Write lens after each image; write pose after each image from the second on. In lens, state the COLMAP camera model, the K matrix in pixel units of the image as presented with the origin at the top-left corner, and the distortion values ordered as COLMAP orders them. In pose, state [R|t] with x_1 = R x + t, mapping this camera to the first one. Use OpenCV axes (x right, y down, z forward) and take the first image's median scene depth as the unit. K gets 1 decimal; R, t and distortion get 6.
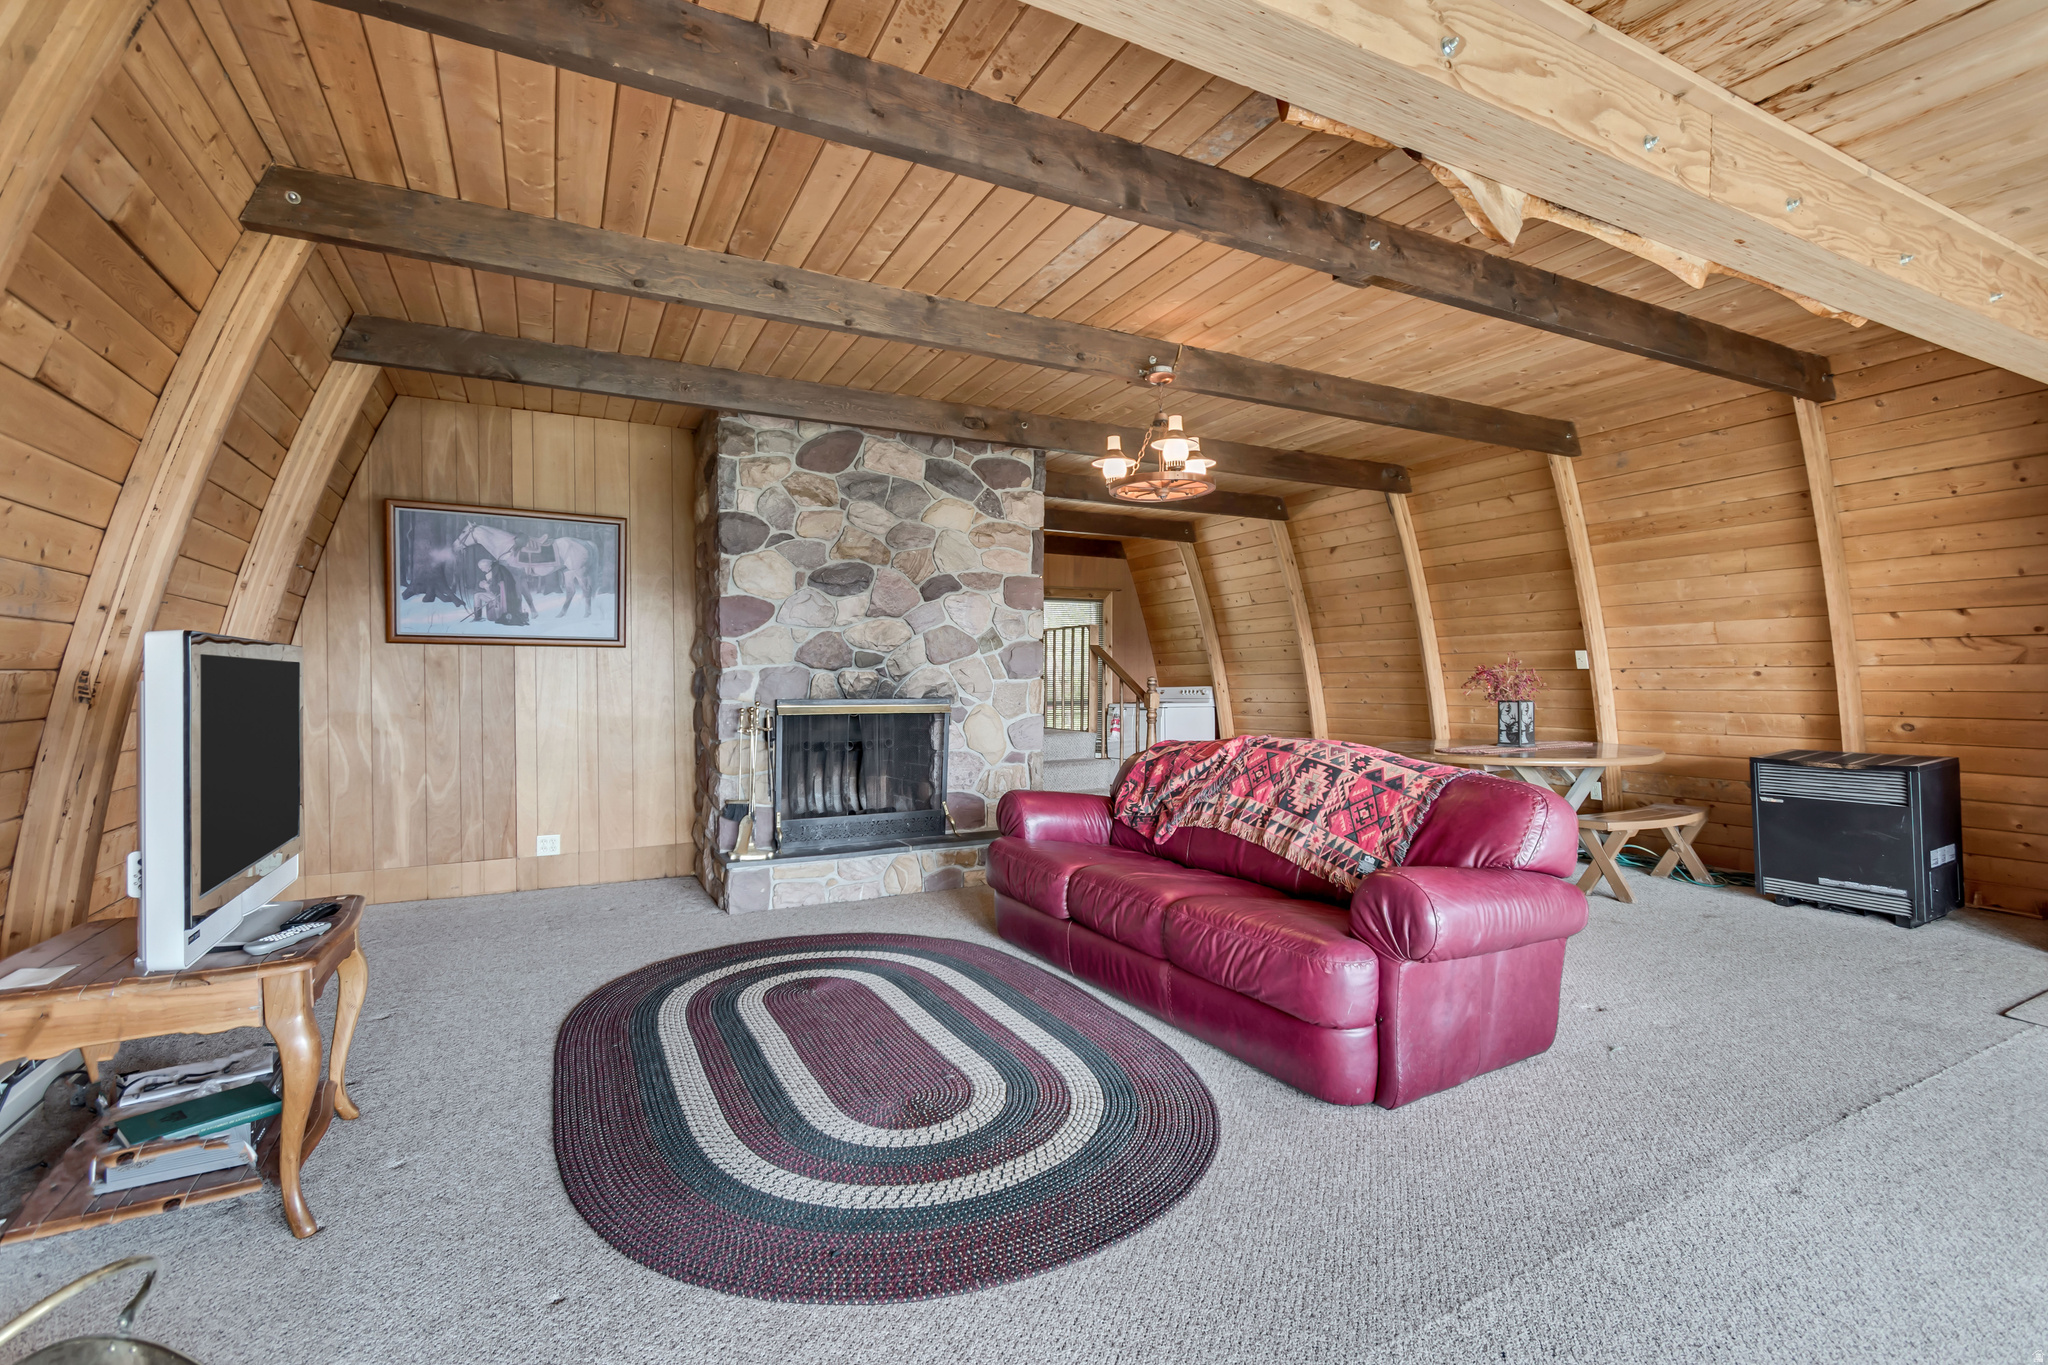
lens RADIAL K [[923.9, 0, 1043.6], [0, 923.9, 683.5], [0, 0, 1]] dist [0.010616, -0.004025]
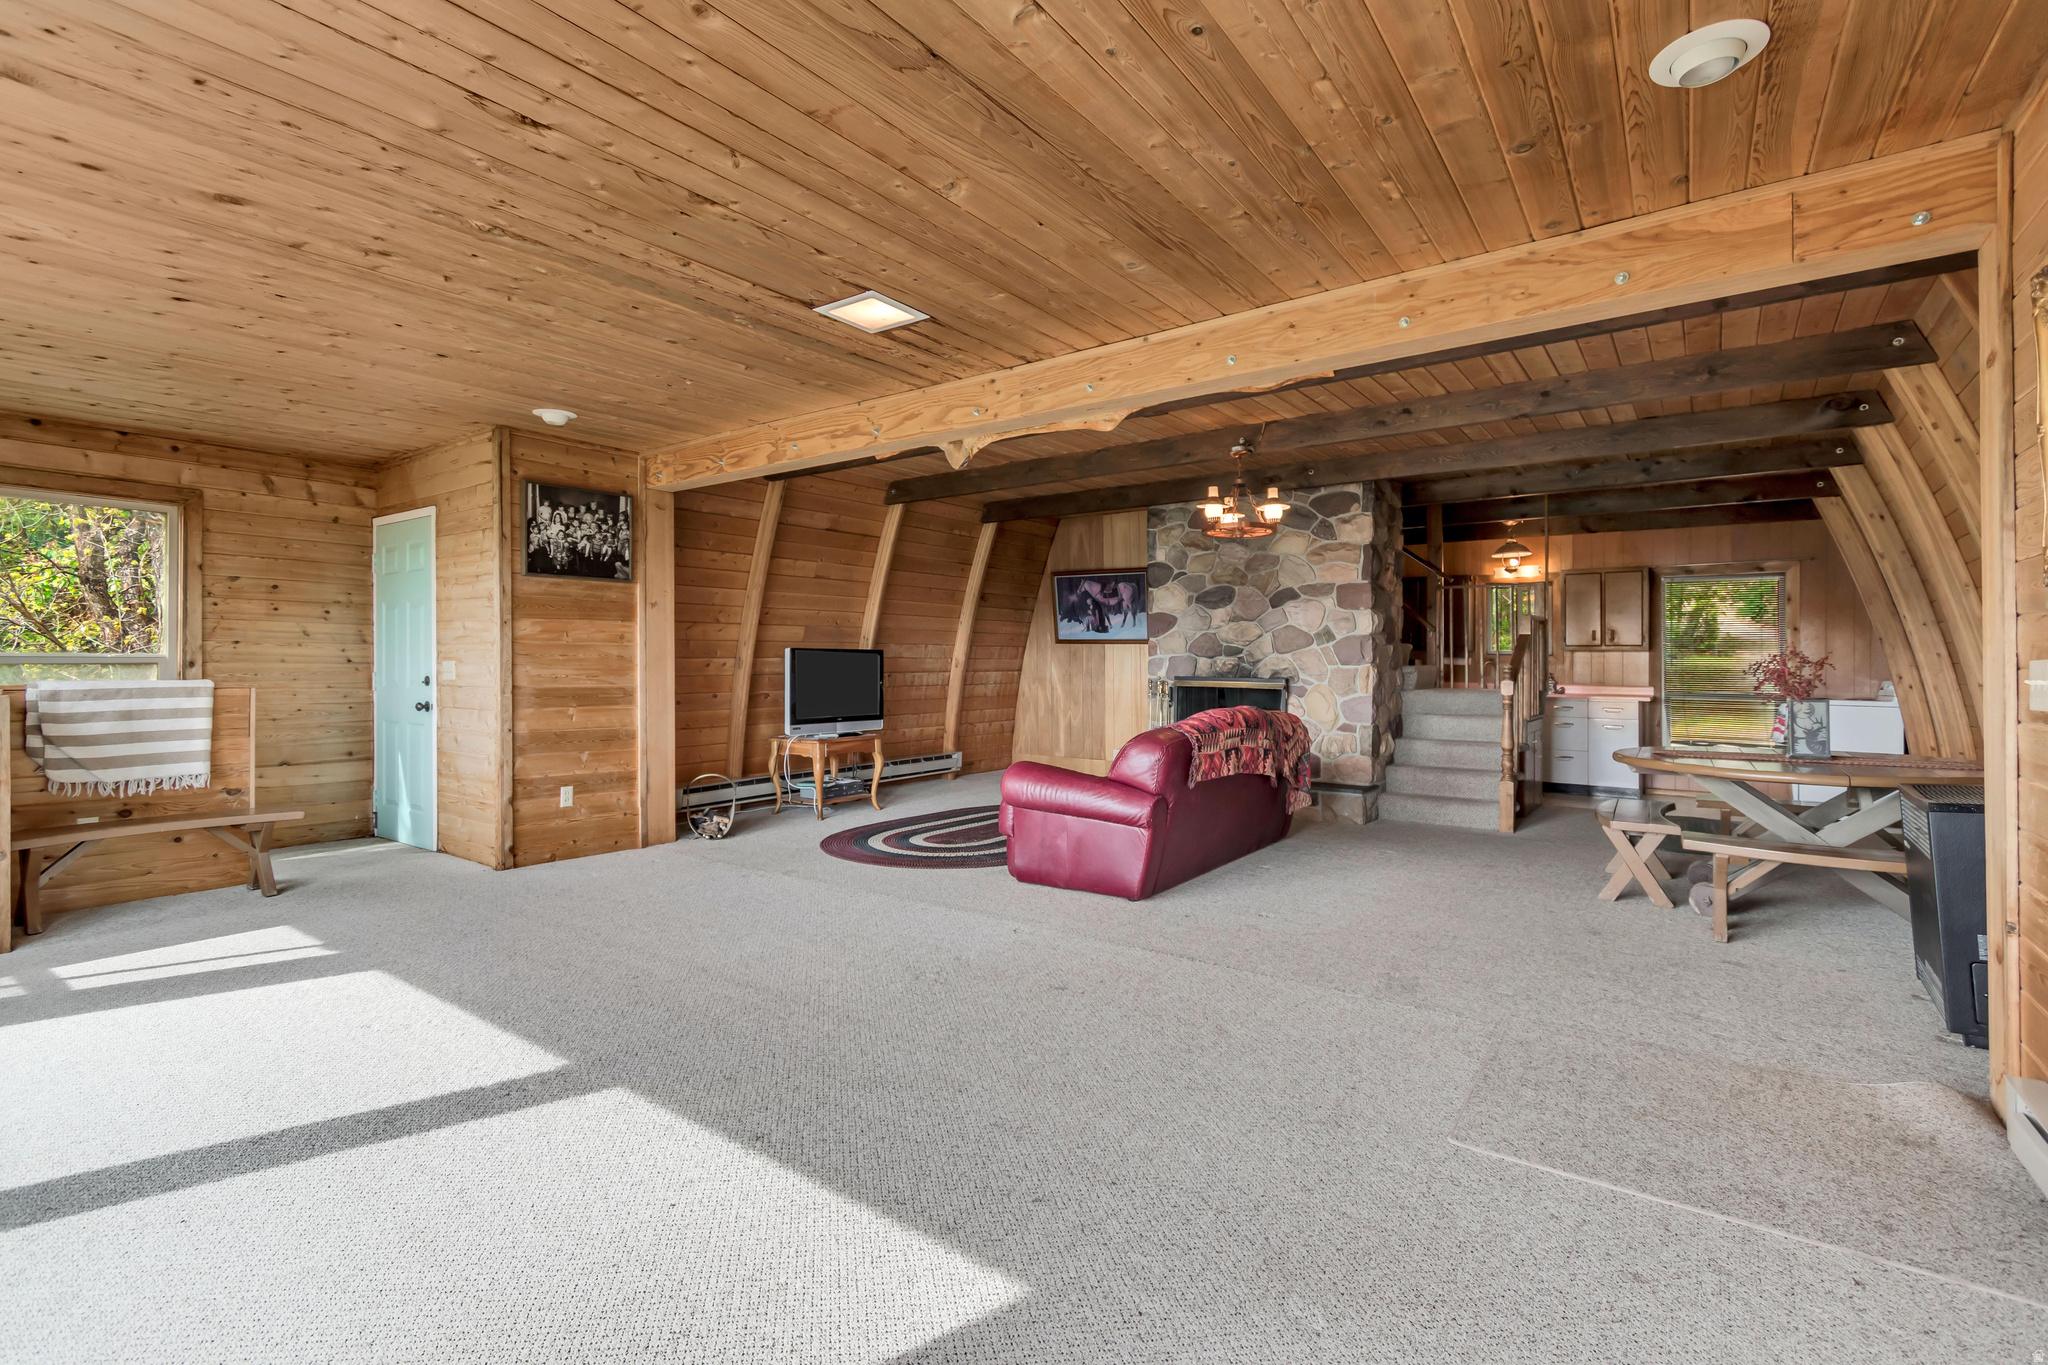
lens RADIAL K [[923.9, 0, 1023.7], [0, 923.9, 657.3], [0, 0, 1]] dist [0.010616, -0.004025]
pose [[0.428761, 0.003466, -0.903411, 1.010625], [-0.014339, 0.999893, -0.002969, -0.006435], [0.903304, 0.014227, 0.428765, 0.072670]]
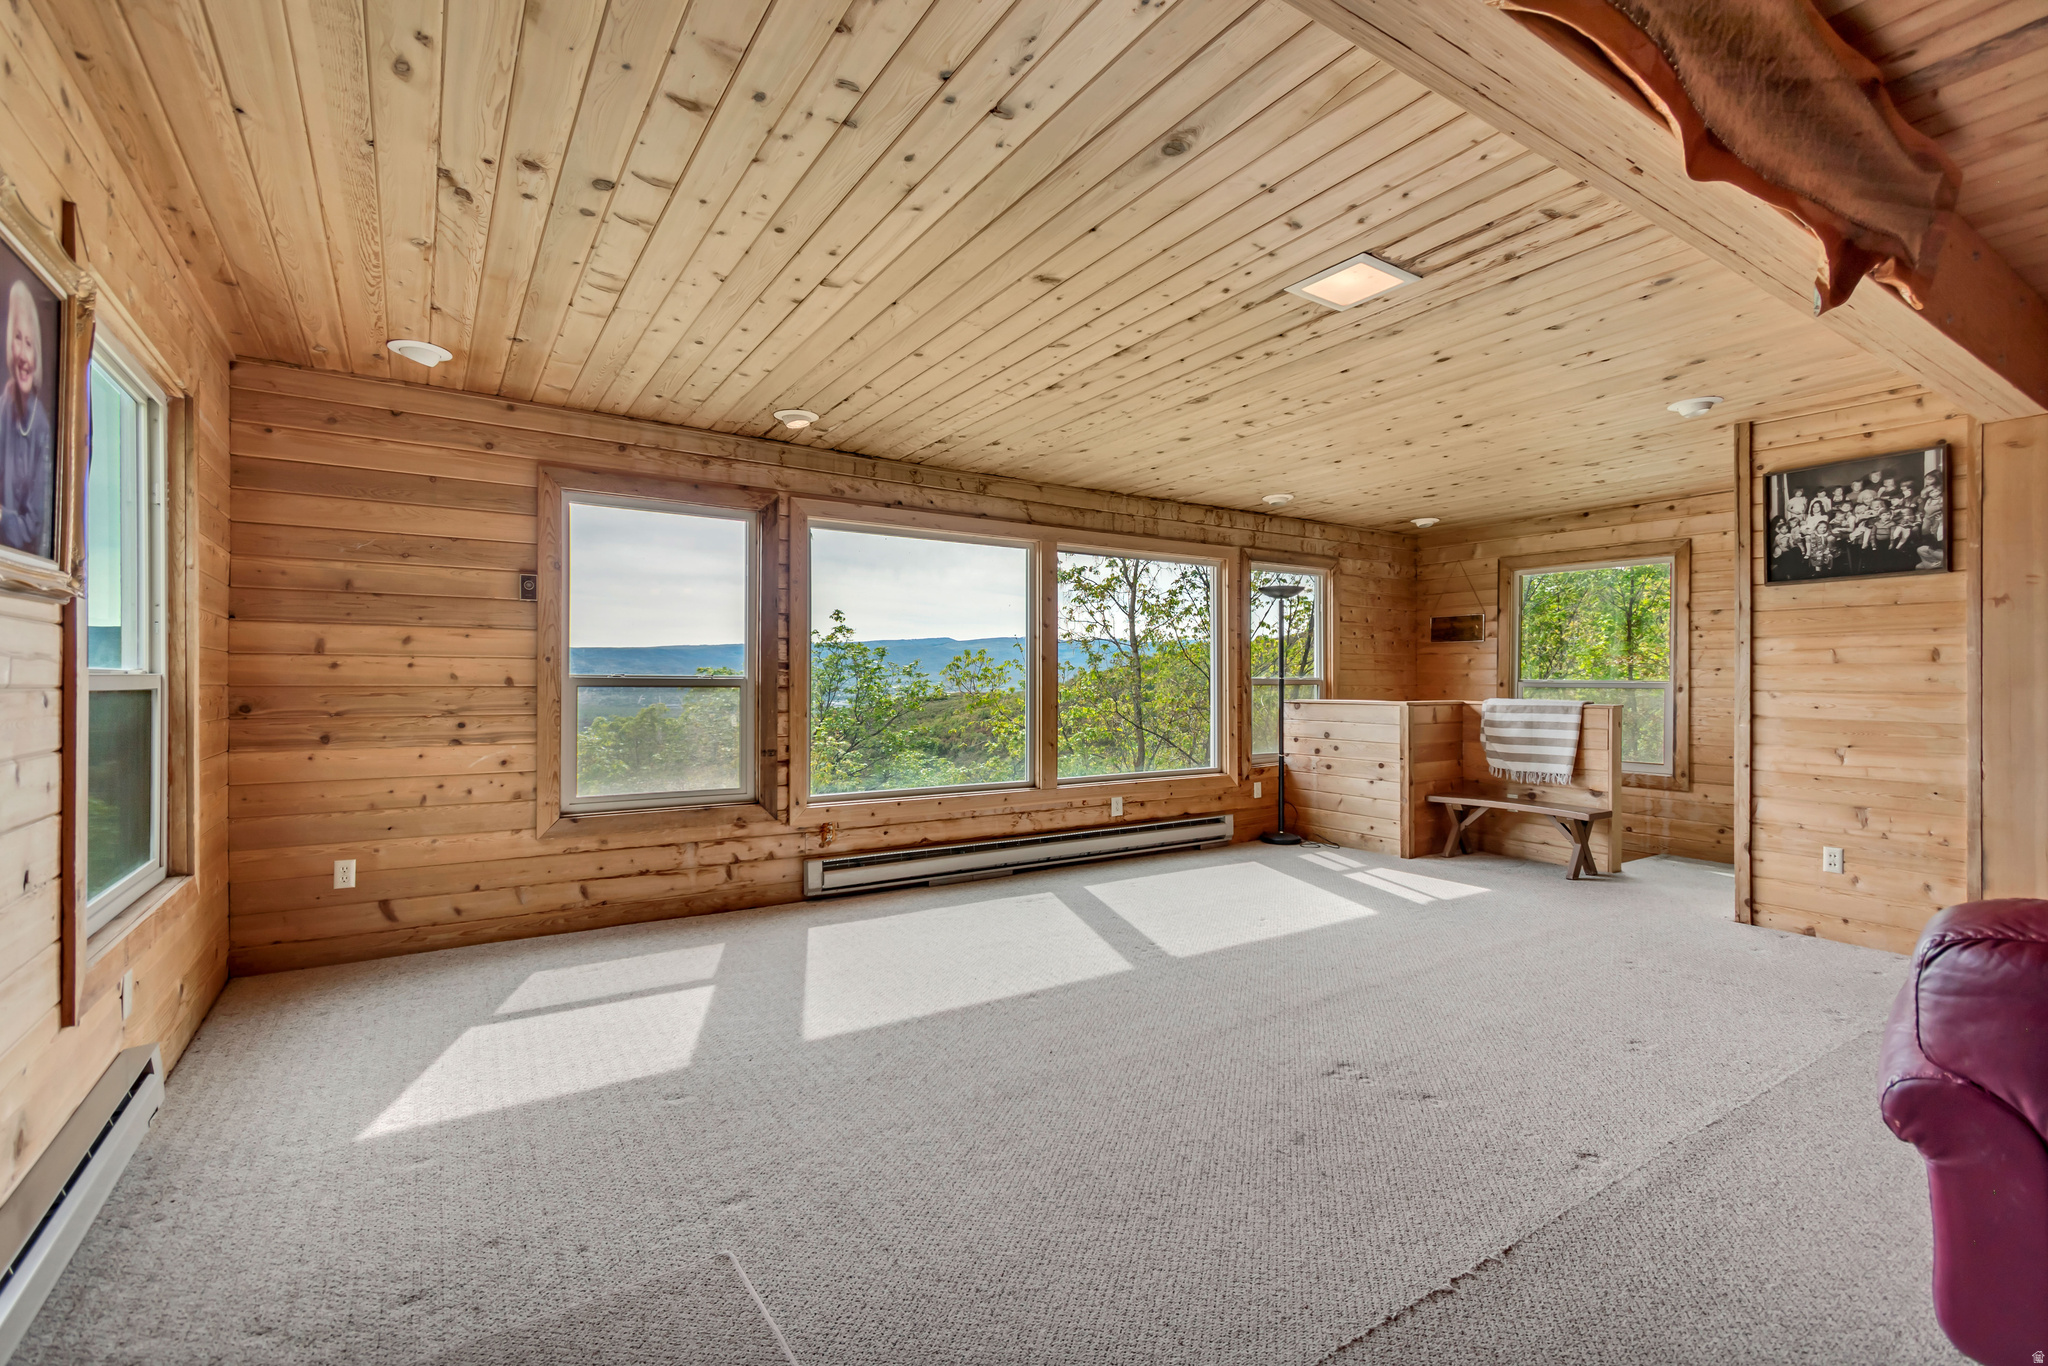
lens RADIAL K [[923.9, 0, 1038.6], [0, 923.9, 682.1], [0, 0, 1]] dist [0.010616, -0.004025]
pose [[-0.995697, 0.002080, -0.092645, 0.617602], [0.001195, 0.999953, 0.009608, -0.010526], [0.092660, 0.009456, -0.995653, 0.812289]]
